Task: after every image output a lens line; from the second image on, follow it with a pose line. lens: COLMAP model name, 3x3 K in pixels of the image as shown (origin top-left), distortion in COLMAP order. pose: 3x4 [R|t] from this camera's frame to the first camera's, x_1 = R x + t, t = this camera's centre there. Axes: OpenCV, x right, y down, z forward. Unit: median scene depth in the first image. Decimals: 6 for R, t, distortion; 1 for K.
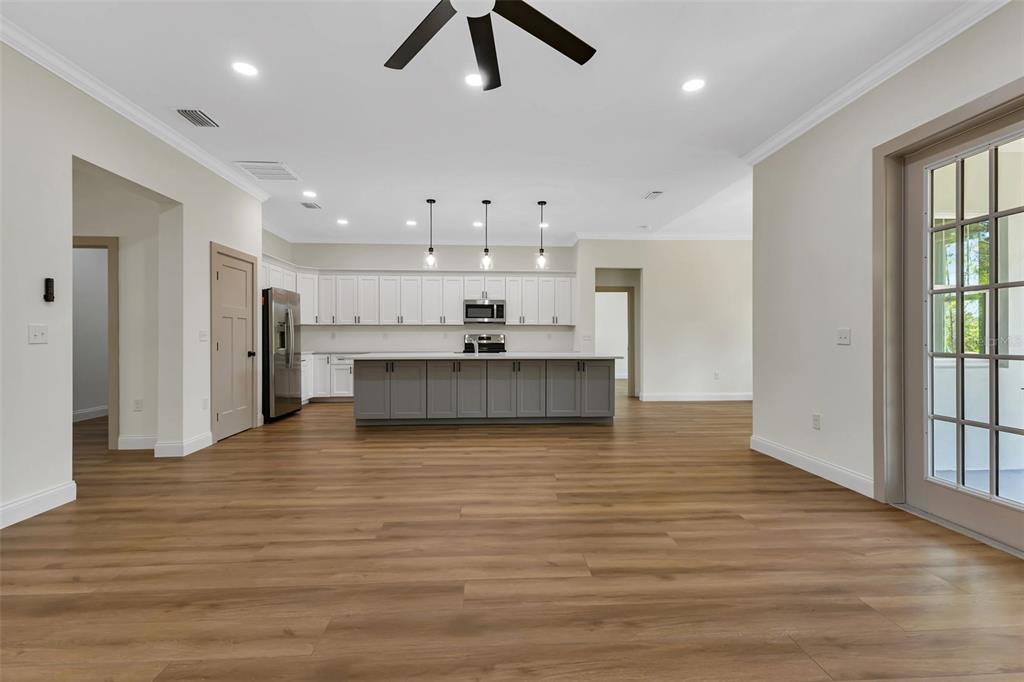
lens RADIAL K [[450.5, 0, 511.6], [0, 450.5, 337.8], [0, 0, 1]] dist [0.000413, -0.000216]
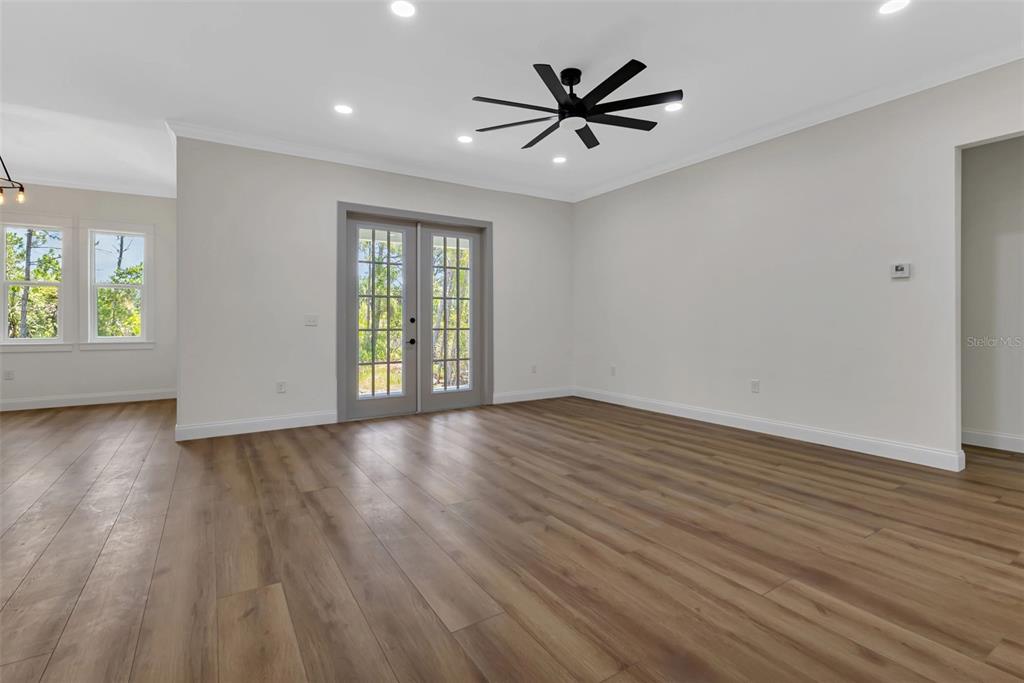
lens RADIAL K [[481.5, 0, 514.0], [0, 481.5, 316.5], [0, 0, 1]] dist [0.008484, -0.000053]
pose [[-0.483443, 0.008276, 0.875336, -1.227872], [0.001794, 0.999963, -0.008463, 0.000115], [-0.875374, -0.002521, -0.483440, 1.601288]]
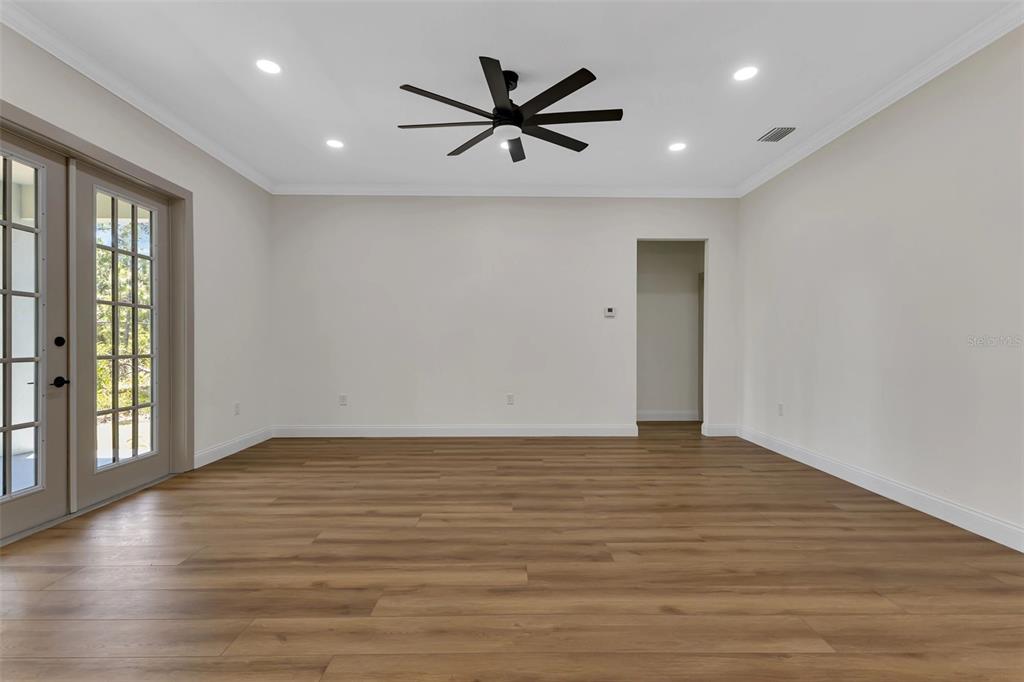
lens RADIAL K [[467.6, 0, 512.0], [0, 467.6, 341.0], [0, 0, 1]] dist [0.009574, 0.000313]
pose [[-0.998744, -0.002383, 0.050049, -0.143833], [-0.002644, 0.999983, -0.005151, 0.000189], [-0.050036, -0.005277, -0.998733, 2.049862]]
